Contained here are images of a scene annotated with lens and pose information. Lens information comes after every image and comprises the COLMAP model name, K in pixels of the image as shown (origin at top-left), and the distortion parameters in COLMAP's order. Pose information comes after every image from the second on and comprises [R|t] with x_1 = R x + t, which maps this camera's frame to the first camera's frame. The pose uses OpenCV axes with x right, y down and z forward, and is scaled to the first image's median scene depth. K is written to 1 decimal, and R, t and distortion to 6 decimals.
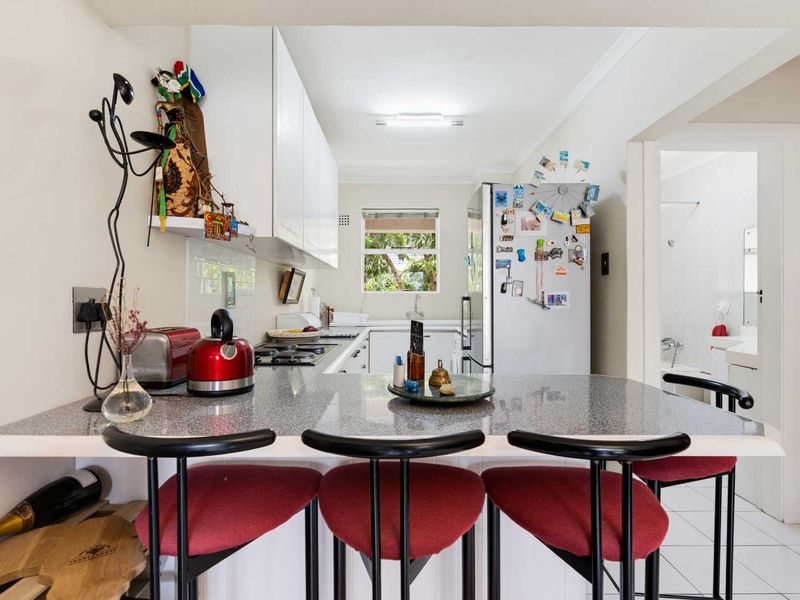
lens RADIAL K [[407.3, 0, 396.8], [0, 407.3, 297.2], [0, 0, 1]] dist [-0.010918, 0.004738]
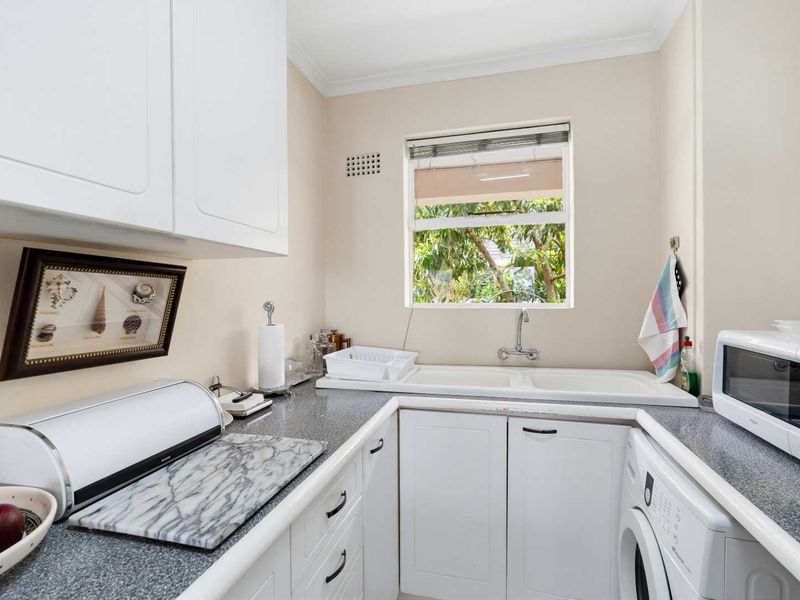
lens RADIAL K [[407.3, 0, 400.6], [0, 407.3, 300.9], [0, 0, 1]] dist [-0.010918, 0.004738]
pose [[0.968553, -0.005878, -0.248738, 0.063133], [0.008831, 0.999903, 0.010757, -0.048313], [0.248651, -0.012616, 0.968511, 1.042917]]
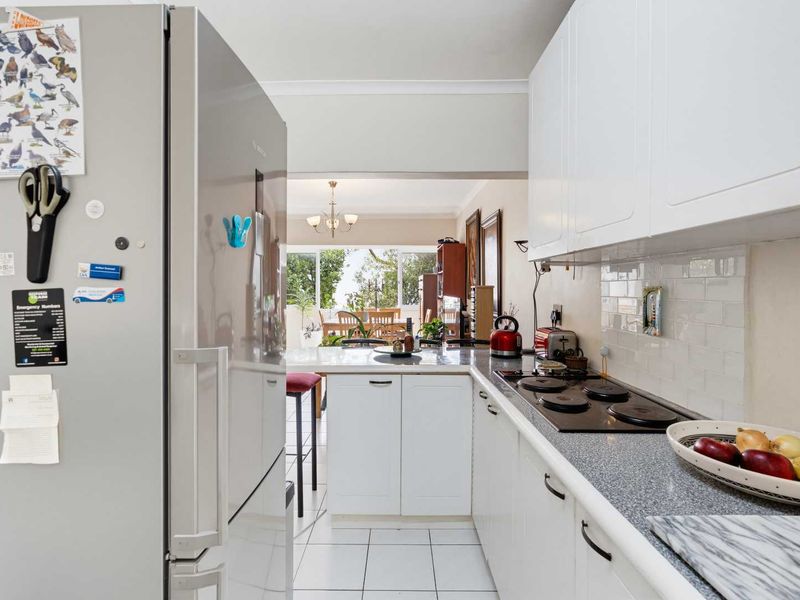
lens RADIAL K [[407.3, 0, 400.0], [0, 407.3, 295.9], [0, 0, 1]] dist [-0.010918, 0.004738]
pose [[-0.999994, 0.000303, -0.003510, 0.052771], [0.000258, 0.999917, 0.012916, -0.049953], [0.003514, 0.012915, -0.999910, 1.560442]]
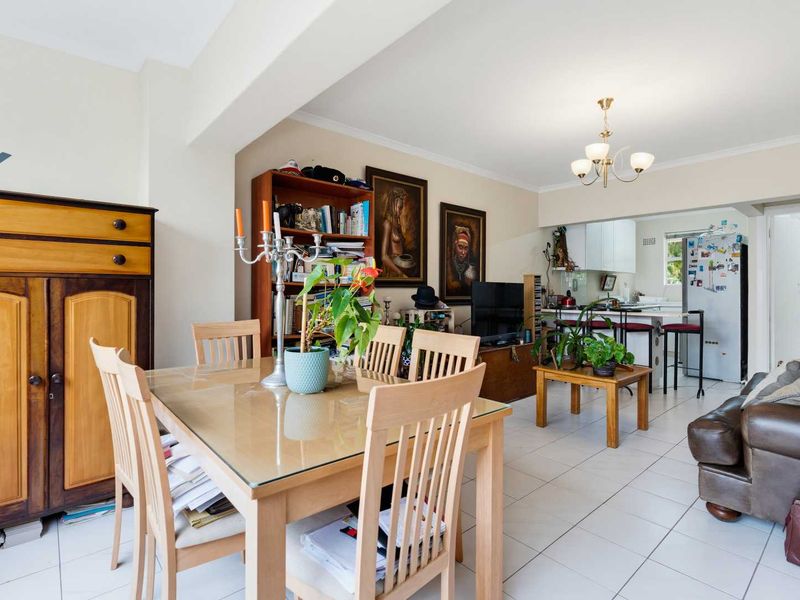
lens RADIAL K [[407.3, 0, 405.8], [0, 407.3, 287.6], [0, 0, 1]] dist [-0.010918, 0.004738]
pose [[0.659723, -0.003507, -0.751501, 0.917851], [0.001839, 0.999994, -0.003053, 0.007610], [0.751507, 0.000632, 0.659725, -1.730485]]
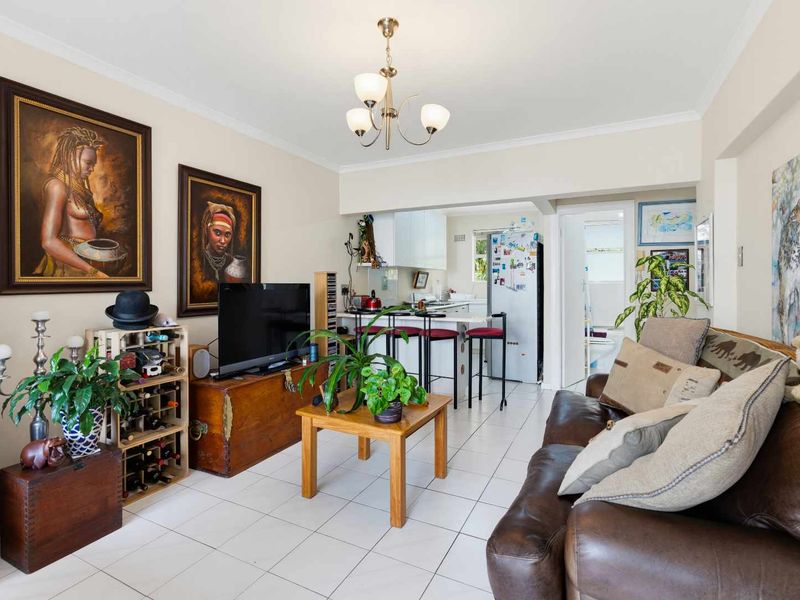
lens RADIAL K [[407.3, 0, 399.9], [0, 407.3, 282.1], [0, 0, 1]] dist [-0.010918, 0.004738]
pose [[0.892150, -0.002479, -0.451732, 0.795921], [0.003485, 0.999993, 0.001395, -0.024316], [0.451726, -0.002819, 0.892152, -1.203560]]
